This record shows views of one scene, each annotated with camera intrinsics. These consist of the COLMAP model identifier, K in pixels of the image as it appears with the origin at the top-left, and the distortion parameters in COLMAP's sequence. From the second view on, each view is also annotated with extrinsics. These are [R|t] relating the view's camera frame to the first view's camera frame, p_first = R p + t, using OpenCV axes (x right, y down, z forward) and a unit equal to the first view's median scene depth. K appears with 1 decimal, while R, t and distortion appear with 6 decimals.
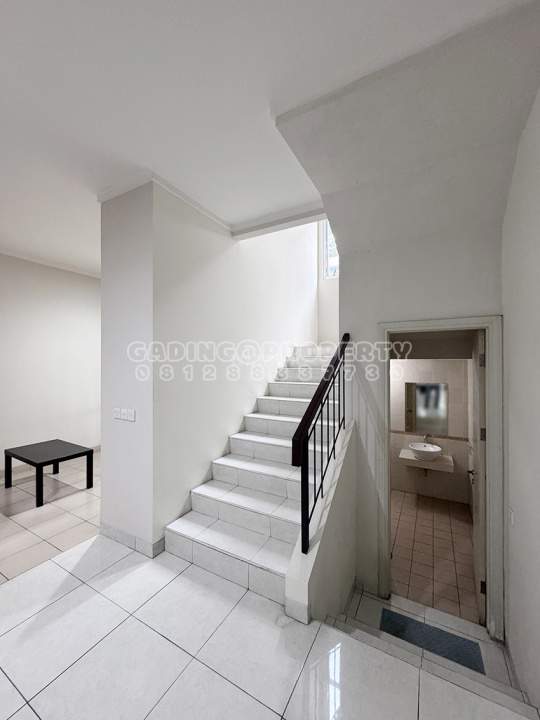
lens RADIAL K [[286.7, 0, 264.3], [0, 286.7, 359.3], [0, 0, 1]] dist [0.000098, -0.000003]
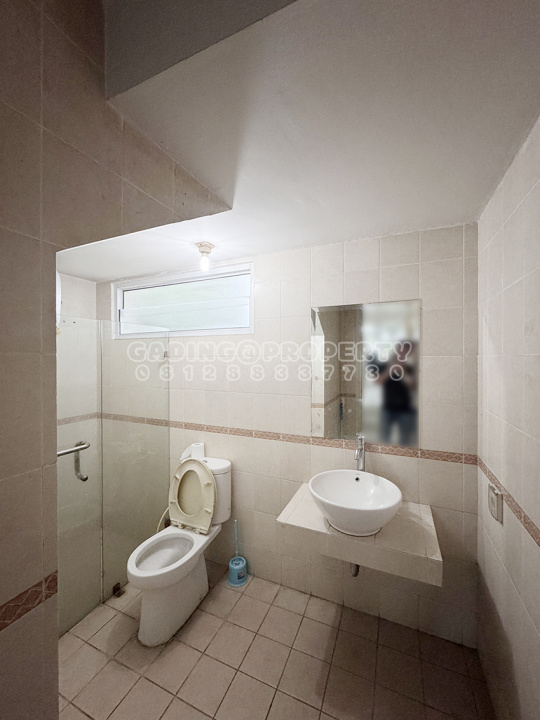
lens RADIAL K [[286.7, 0, 276.0], [0, 286.7, 362.2], [0, 0, 1]] dist [0.000098, -0.000003]
pose [[0.991590, 0.002169, 0.129397, 0.407241], [-0.003849, 0.999912, 0.012733, 0.154171], [-0.129358, -0.013124, 0.991511, 0.653765]]
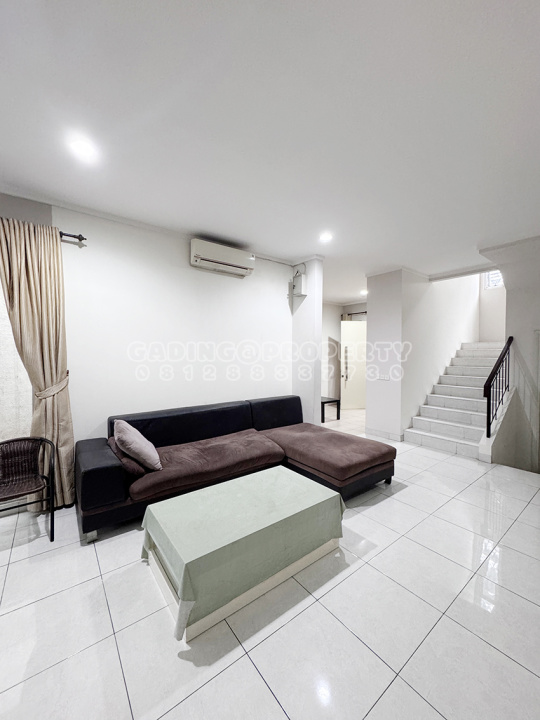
lens RADIAL K [[286.7, 0, 268.0], [0, 286.7, 360.6], [0, 0, 1]] dist [0.000098, -0.000003]
pose [[0.924094, 0.010170, -0.382031, -0.433876], [0.001096, 0.999571, 0.029261, 0.002878], [0.382164, -0.027459, 0.923686, -1.241938]]
